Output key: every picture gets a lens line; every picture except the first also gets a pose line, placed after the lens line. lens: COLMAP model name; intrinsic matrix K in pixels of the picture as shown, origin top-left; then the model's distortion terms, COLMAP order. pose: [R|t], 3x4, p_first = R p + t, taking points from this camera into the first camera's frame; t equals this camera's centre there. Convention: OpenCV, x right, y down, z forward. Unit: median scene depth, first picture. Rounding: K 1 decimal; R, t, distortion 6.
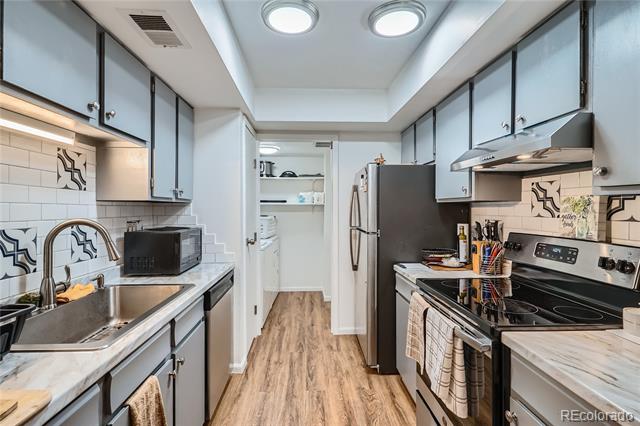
lens RADIAL K [[308.6, 0, 316.1], [0, 308.6, 211.1], [0, 0, 1]] dist [-0.009912, 0.001318]
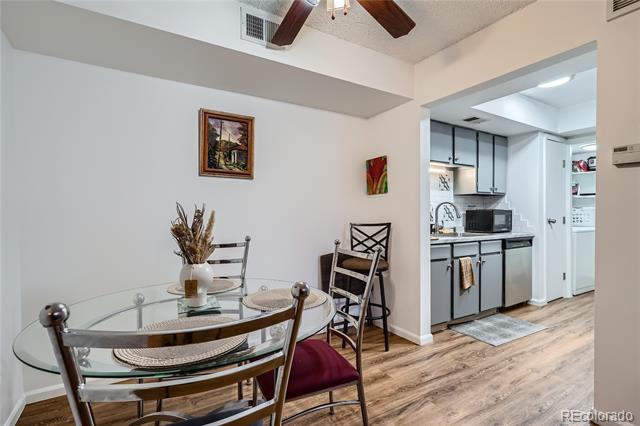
lens RADIAL K [[308.6, 0, 316.5], [0, 308.6, 213.0], [0, 0, 1]] dist [-0.009912, 0.001318]
pose [[0.480245, -0.004660, -0.877122, 0.757669], [-0.000993, 0.999982, -0.005856, 0.108777], [0.877134, 0.003683, 0.480232, -0.934504]]
